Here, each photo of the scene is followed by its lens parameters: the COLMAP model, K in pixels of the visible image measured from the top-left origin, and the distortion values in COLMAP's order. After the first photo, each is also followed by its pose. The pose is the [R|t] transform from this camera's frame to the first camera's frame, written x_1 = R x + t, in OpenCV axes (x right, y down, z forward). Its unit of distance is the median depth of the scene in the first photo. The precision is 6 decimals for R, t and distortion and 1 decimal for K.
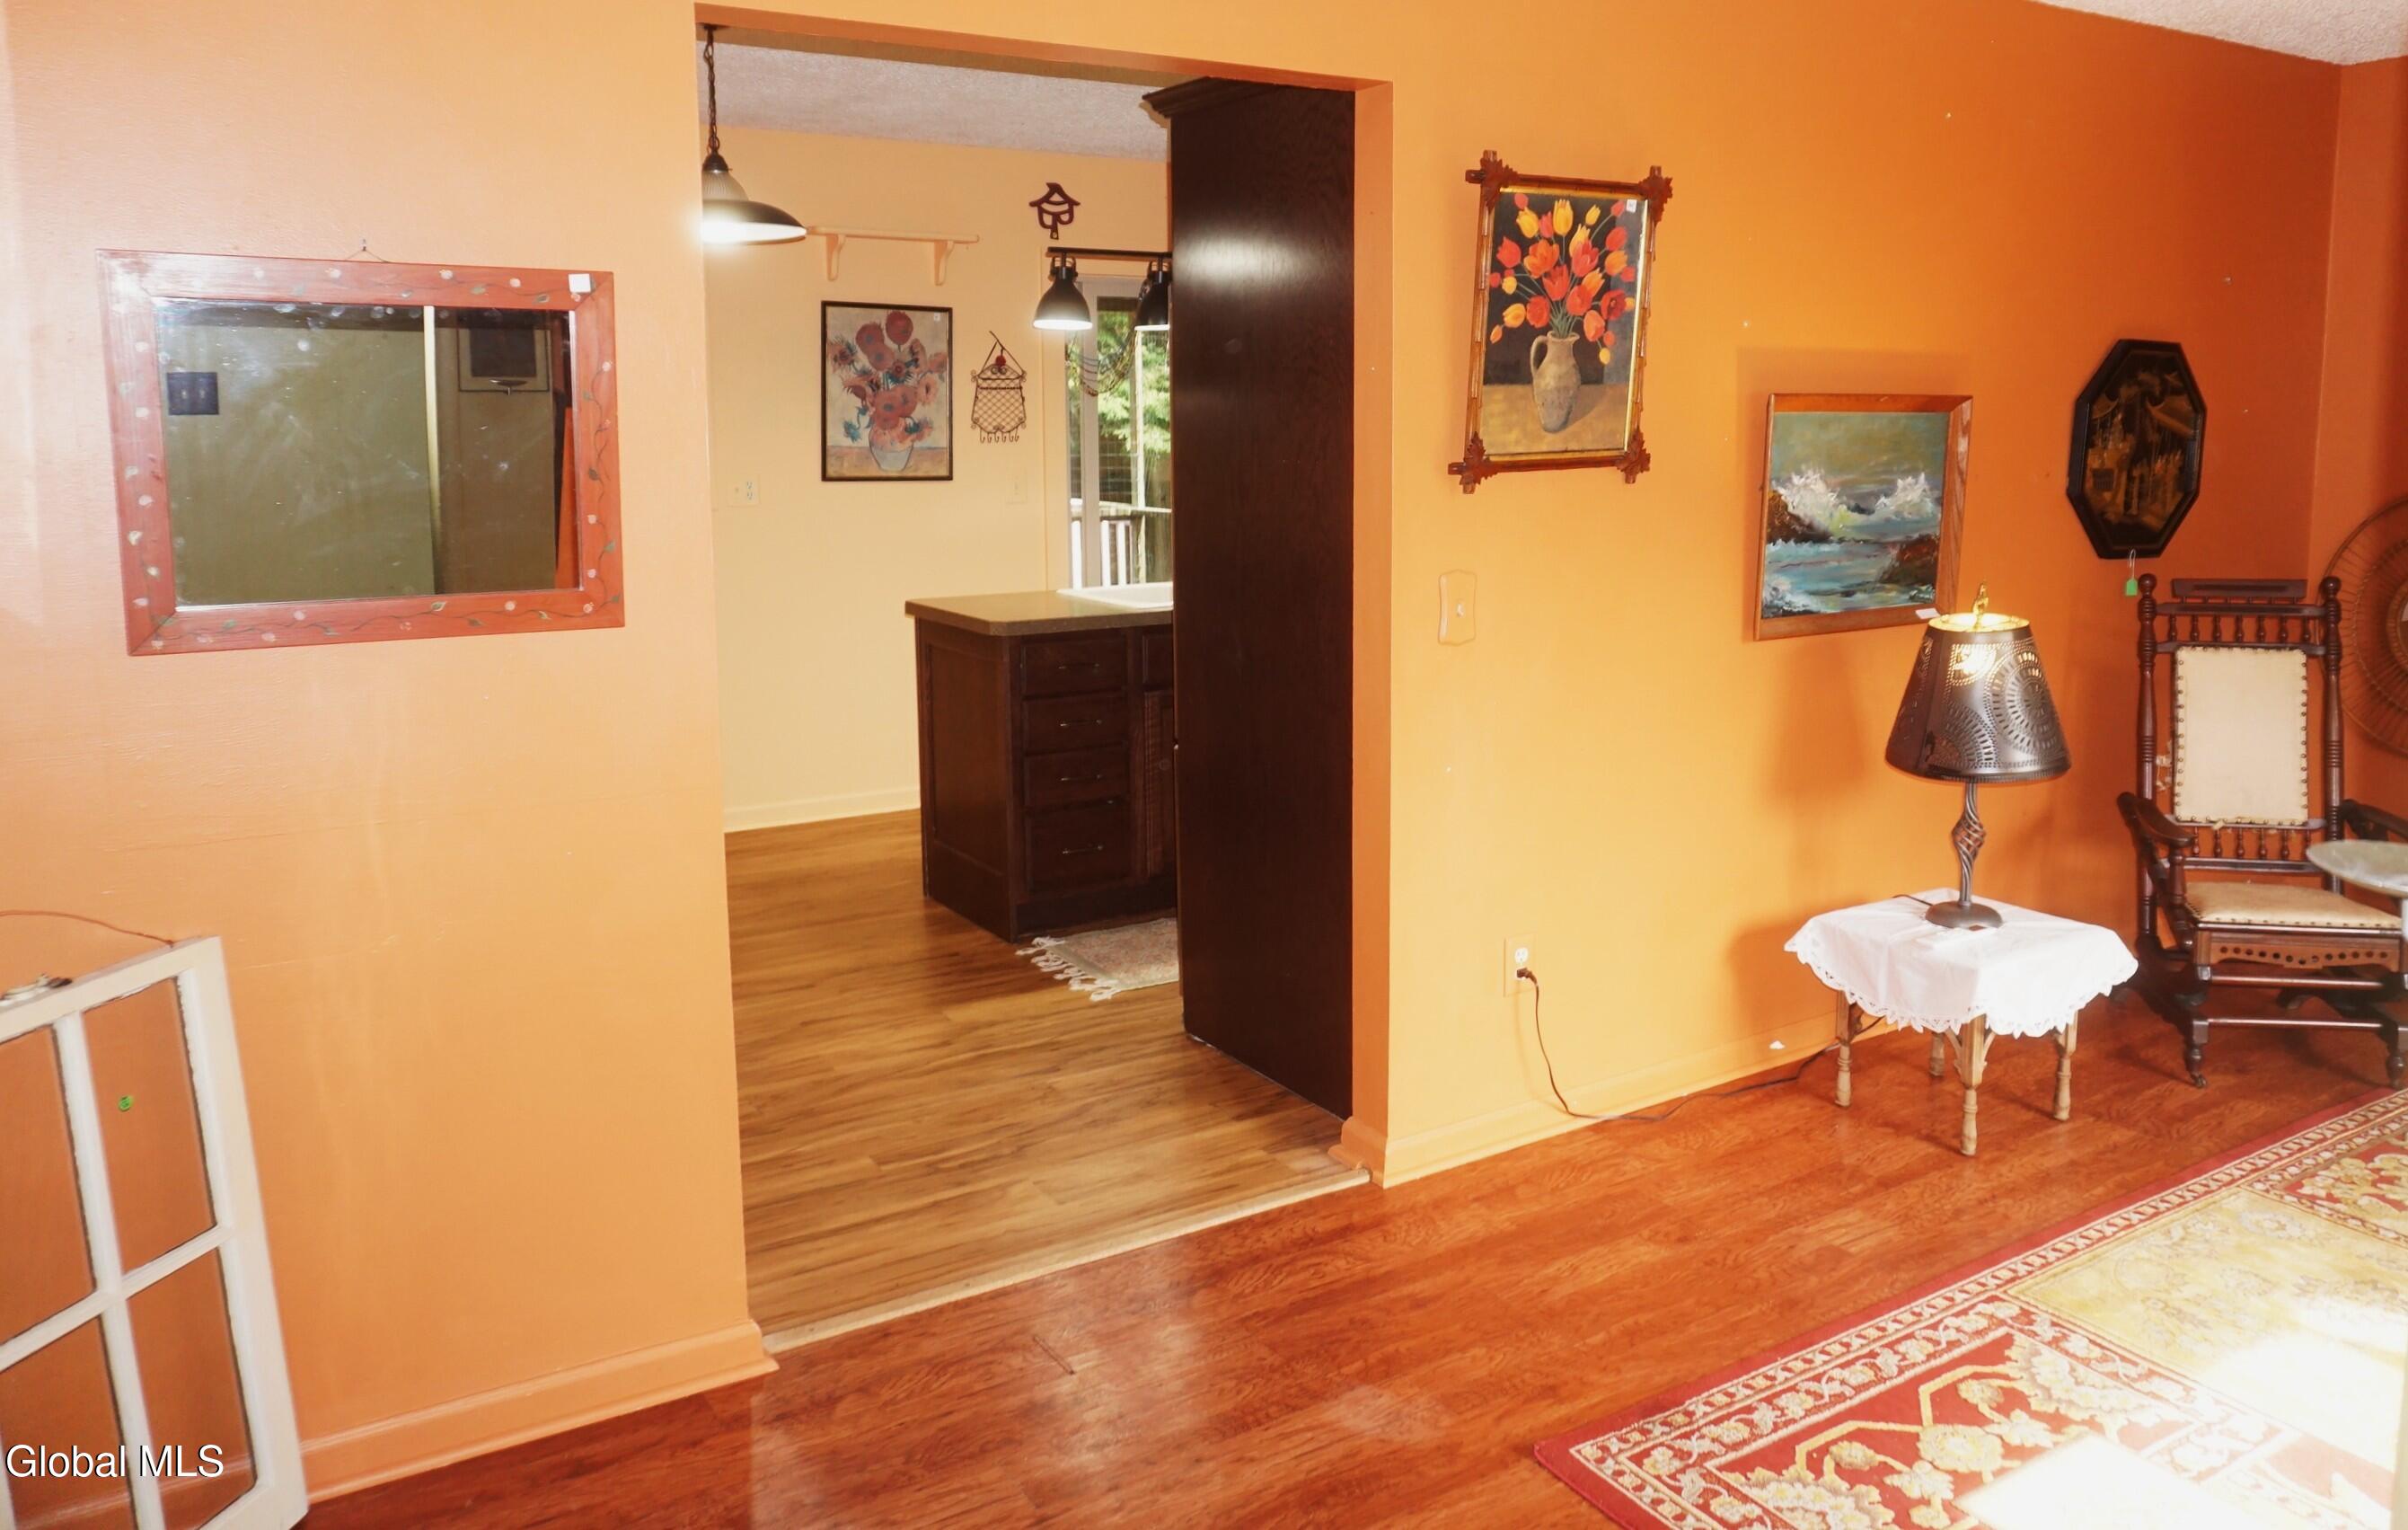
lens RADIAL K [[1891.9, 0, 1204.9], [0, 1891.9, 657.2], [0, 0, 1]] dist [-0.028773, 0.001525]
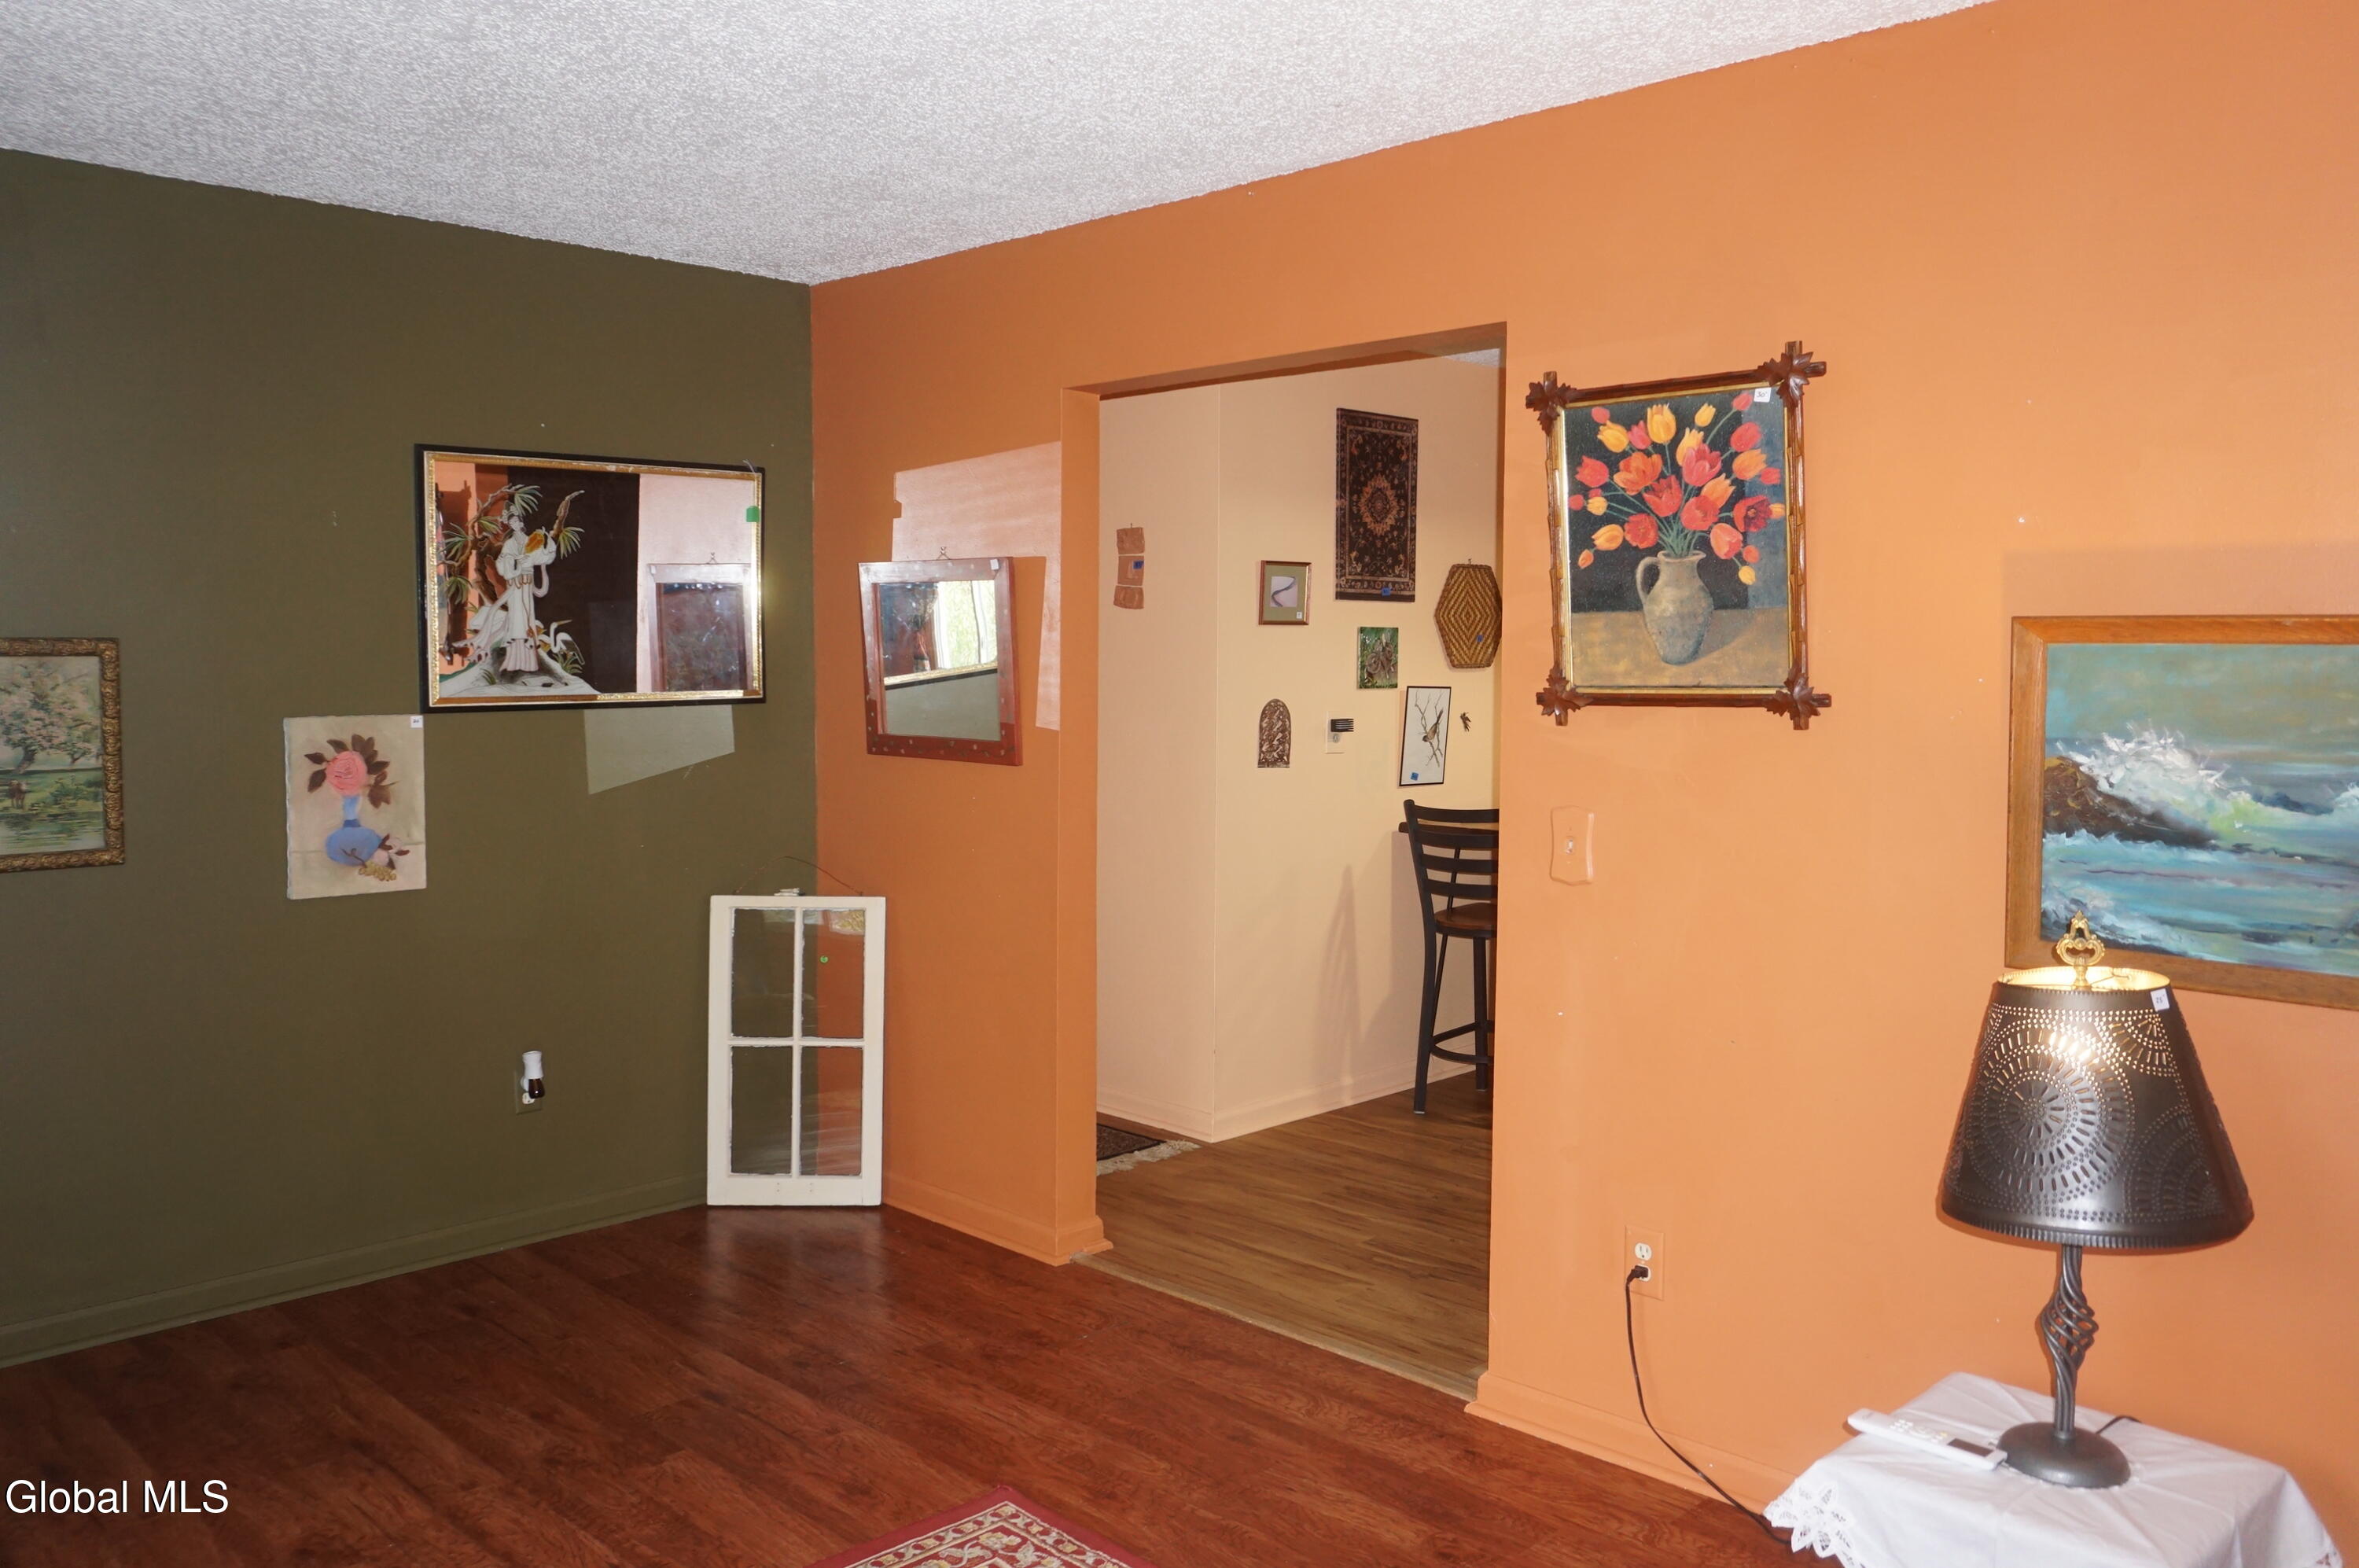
lens RADIAL K [[1838.7, 0, 1179.5], [0, 1838.7, 784.0], [0, 0, 1]] dist [-0.009806, -0.002799]
pose [[0.191109, 0.073996, -0.978776, 0.997918], [-0.136628, 0.989453, 0.048126, -0.074374], [0.972013, 0.124531, 0.199203, 0.619629]]
